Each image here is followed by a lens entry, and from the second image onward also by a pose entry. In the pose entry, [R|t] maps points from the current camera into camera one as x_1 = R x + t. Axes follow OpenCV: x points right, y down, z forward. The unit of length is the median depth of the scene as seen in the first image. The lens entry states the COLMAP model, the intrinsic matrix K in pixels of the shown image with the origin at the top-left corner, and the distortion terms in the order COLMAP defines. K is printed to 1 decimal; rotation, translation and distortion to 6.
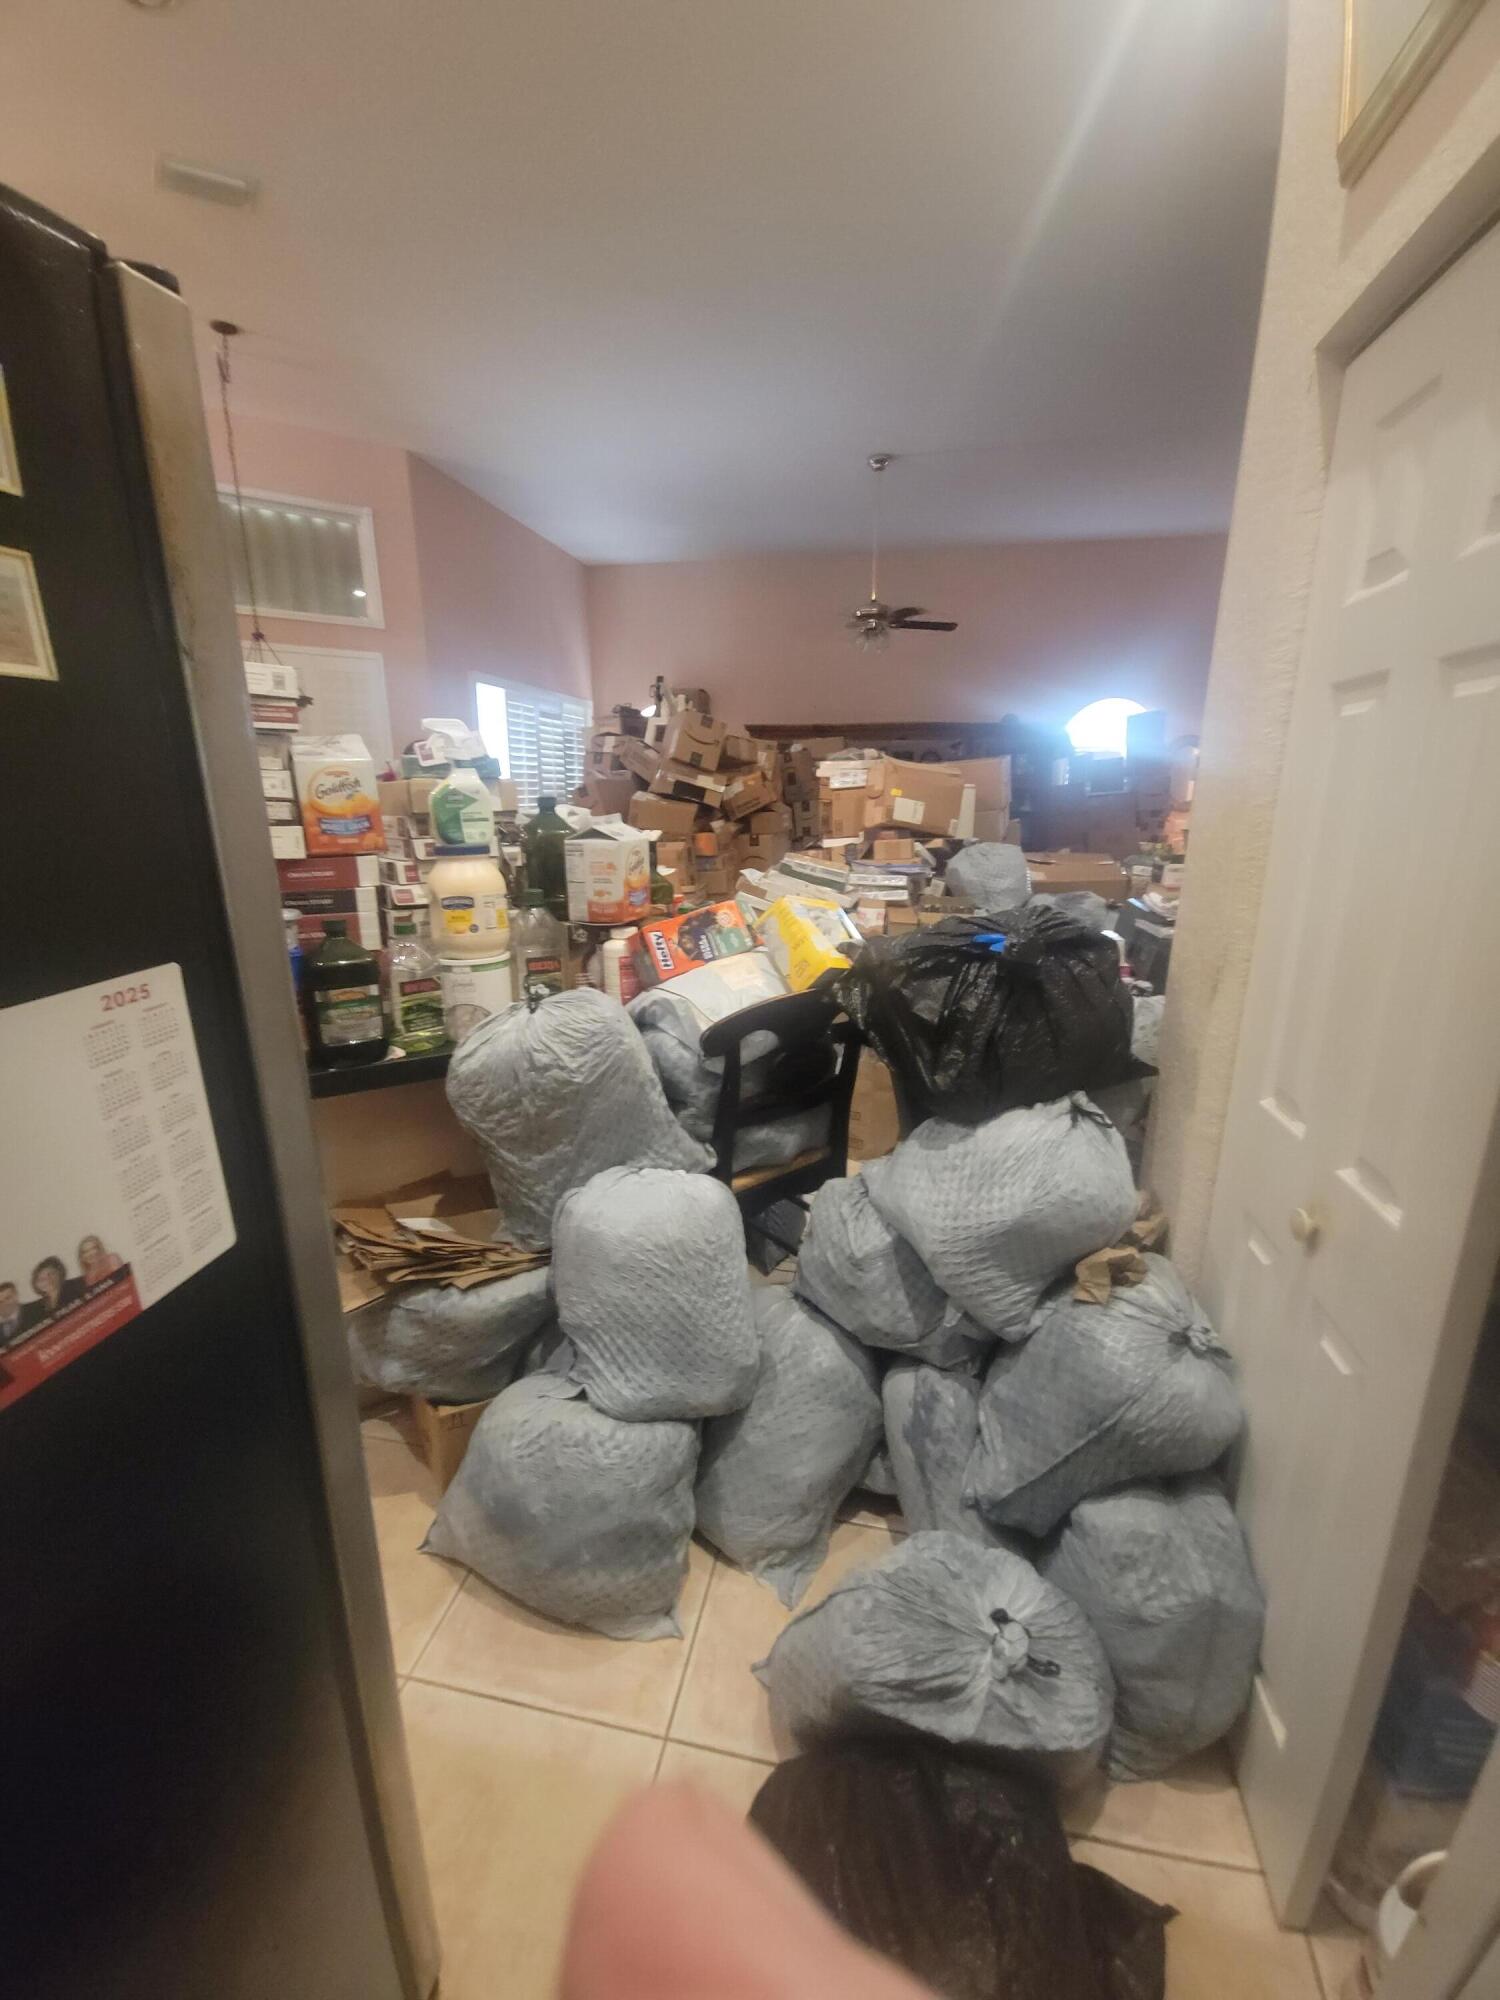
lens RADIAL K [[808.1, 0, 767.4], [0, 808.1, 1003.5], [0, 0, 1]] dist [0.002813, -0.000043]
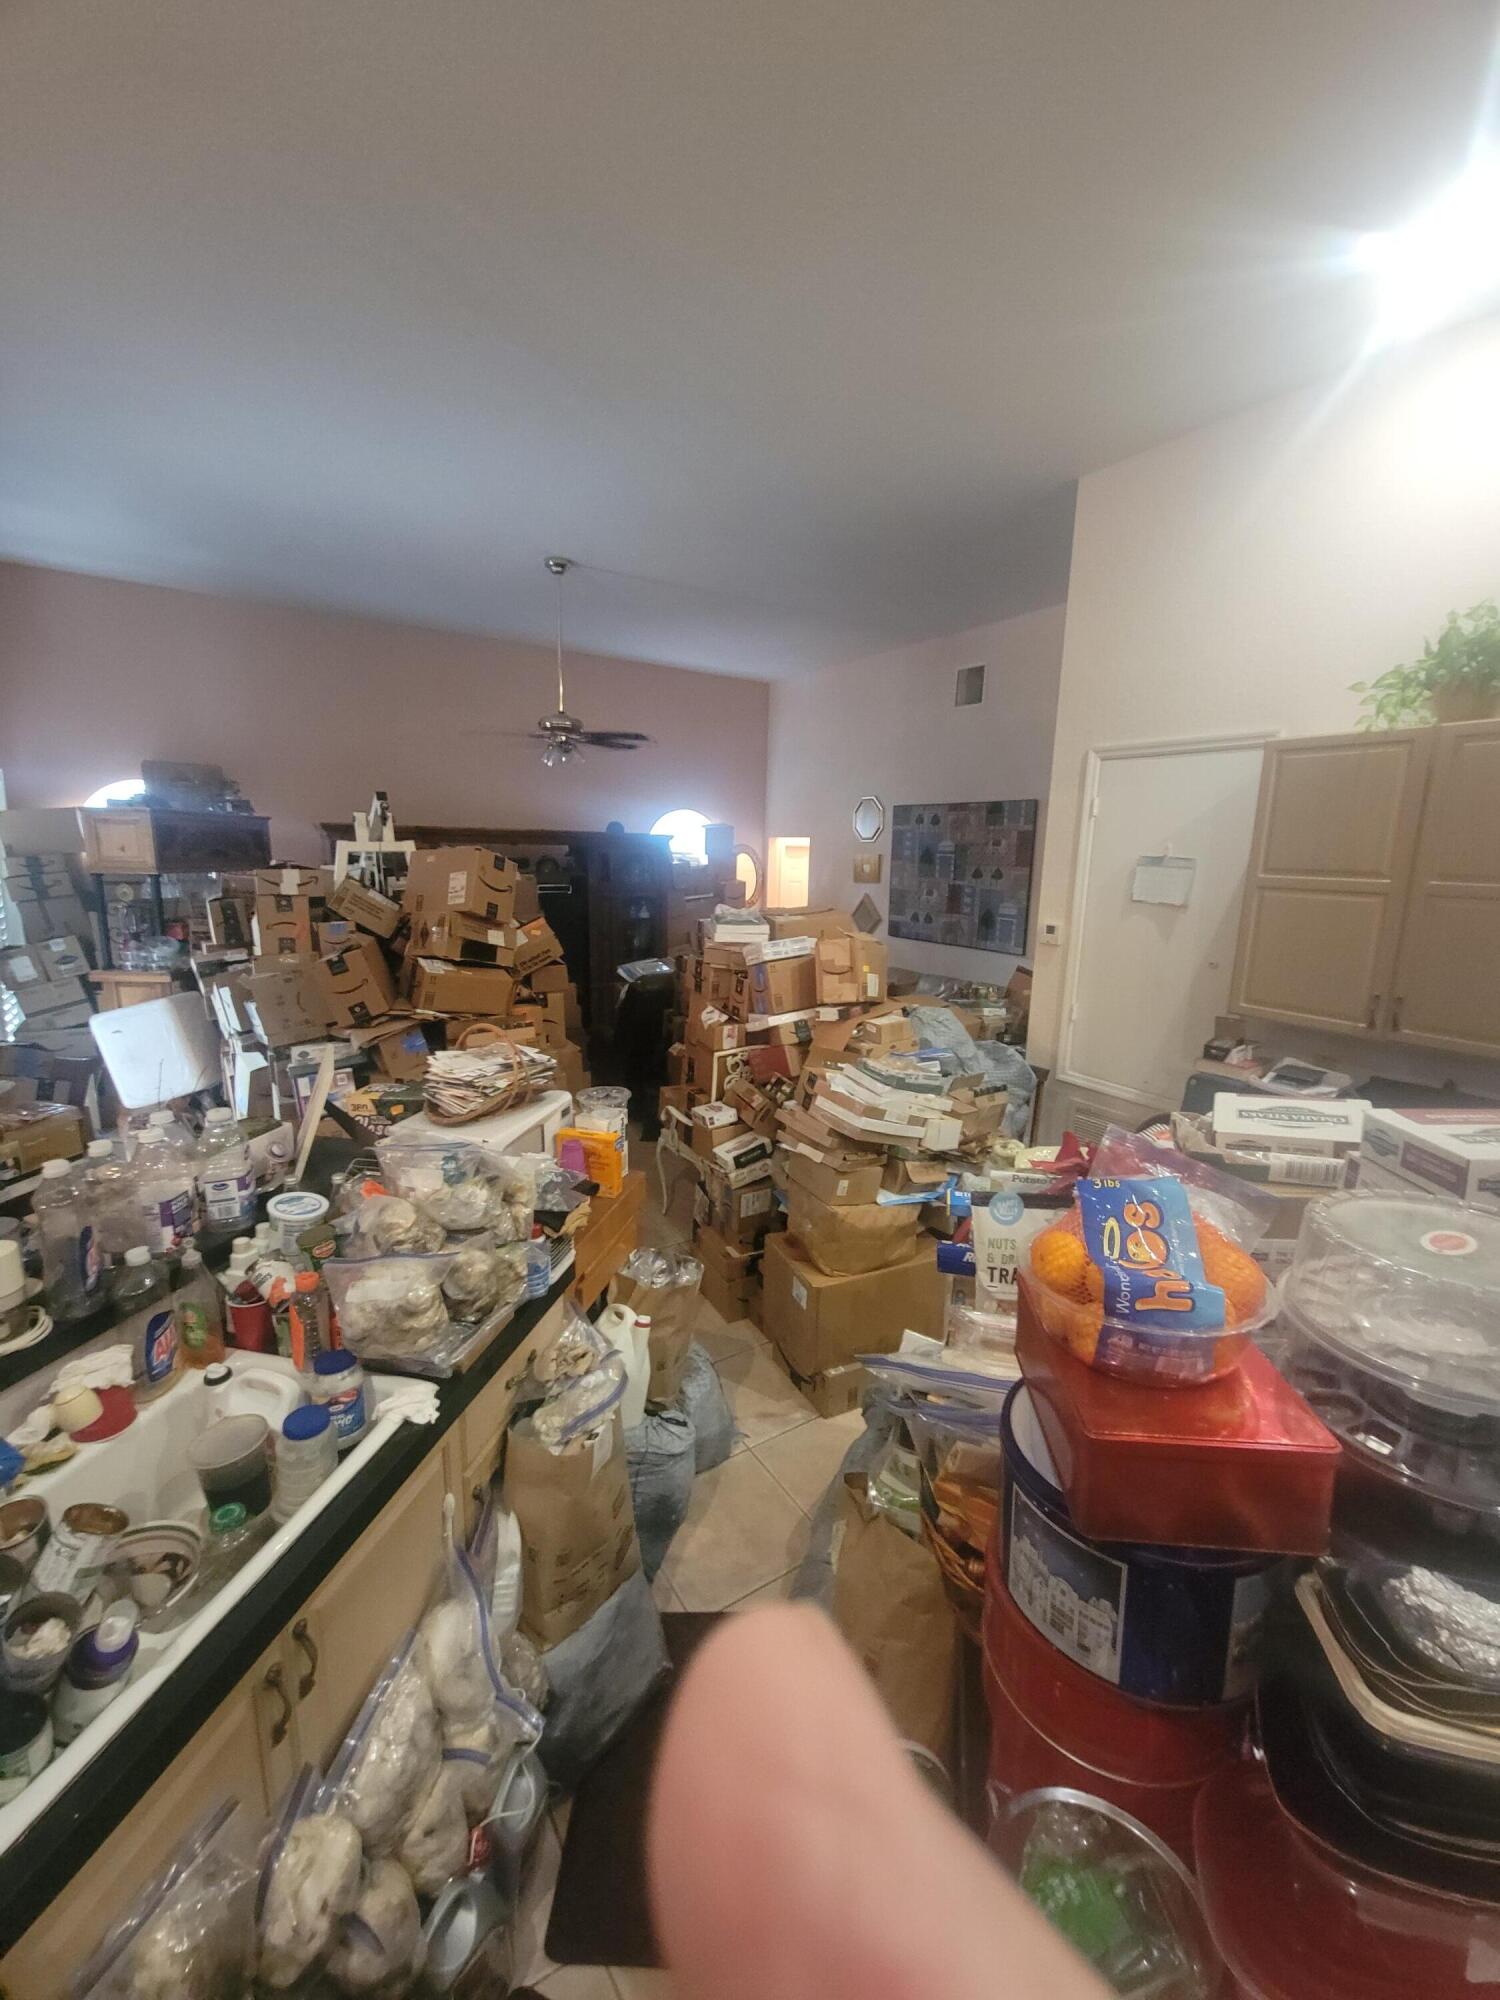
lens RADIAL K [[808.1, 0, 767.4], [0, 808.1, 1003.5], [0, 0, 1]] dist [0.002813, -0.000043]
pose [[0.722992, -0.117290, 0.680827, -0.368890], [0.159888, 0.987135, 0.000268, -0.149952], [-0.672100, 0.108662, 0.732444, 0.235424]]
